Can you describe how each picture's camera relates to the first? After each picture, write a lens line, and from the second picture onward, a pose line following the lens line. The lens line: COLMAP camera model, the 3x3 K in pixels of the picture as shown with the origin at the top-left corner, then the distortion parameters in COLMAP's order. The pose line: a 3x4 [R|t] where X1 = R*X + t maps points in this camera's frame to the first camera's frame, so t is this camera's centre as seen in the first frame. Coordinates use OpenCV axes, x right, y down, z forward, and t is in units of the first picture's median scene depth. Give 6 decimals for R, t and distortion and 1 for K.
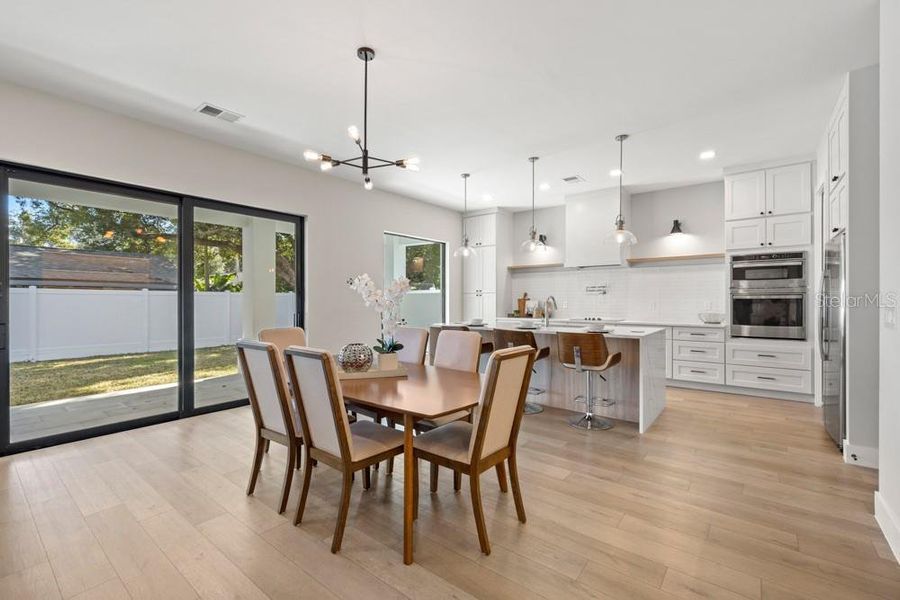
lens RADIAL K [[390.8, 0, 446.8], [0, 390.8, 297.0], [0, 0, 1]] dist [0.001017, -0.000111]
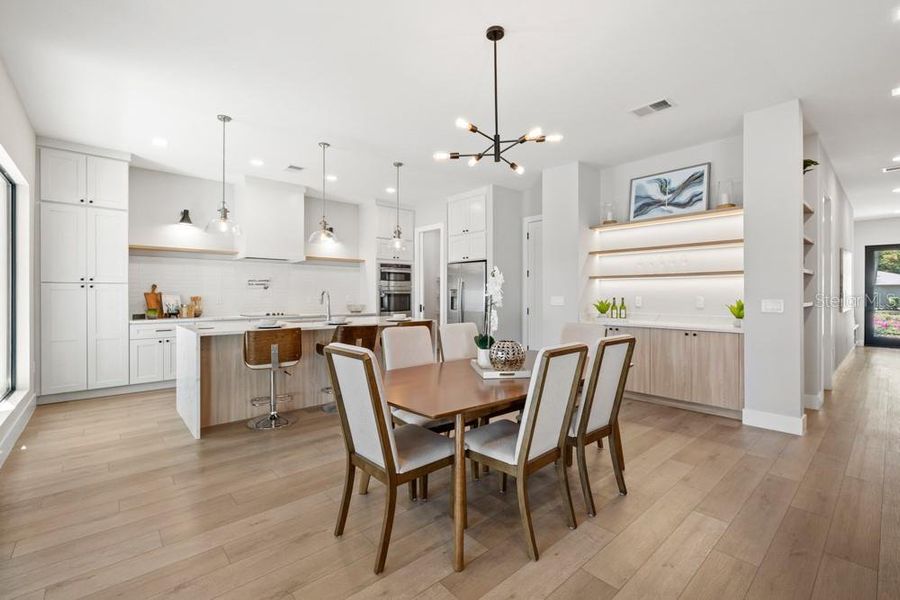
lens RADIAL K [[390.8, 0, 451.0], [0, 390.8, 295.3], [0, 0, 1]] dist [0.001017, -0.000111]
pose [[0.167385, -0.002573, 0.985888, -0.531621], [-0.008394, 0.999957, 0.004035, 0.002979], [-0.985856, -0.008951, 0.167356, 0.437572]]
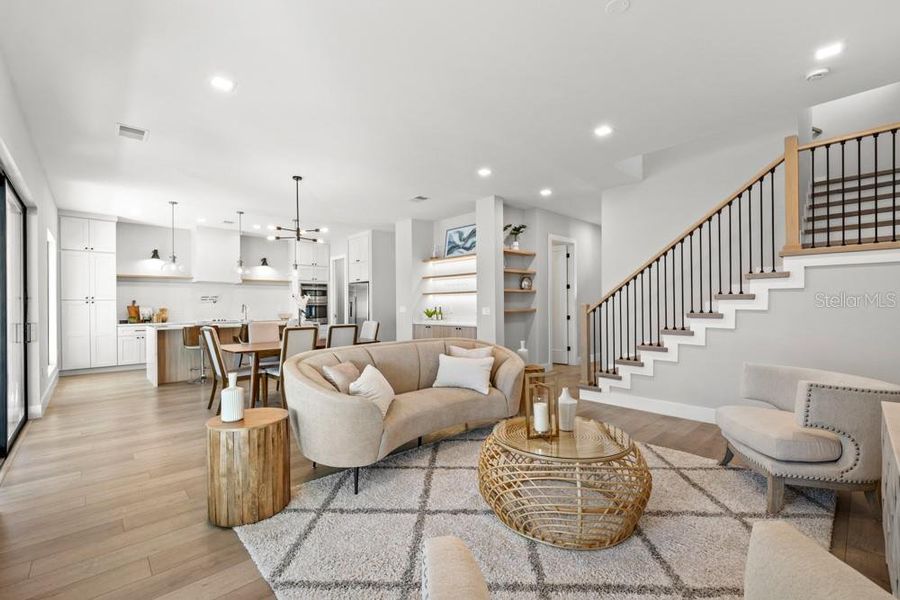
lens RADIAL K [[390.8, 0, 449.5], [0, 390.8, 306.8], [0, 0, 1]] dist [0.001017, -0.000111]
pose [[0.150818, -0.004386, 0.988552, -0.929375], [-0.001353, 0.999988, 0.004643, 0.001667], [-0.988561, -0.002038, 0.150810, -0.019725]]
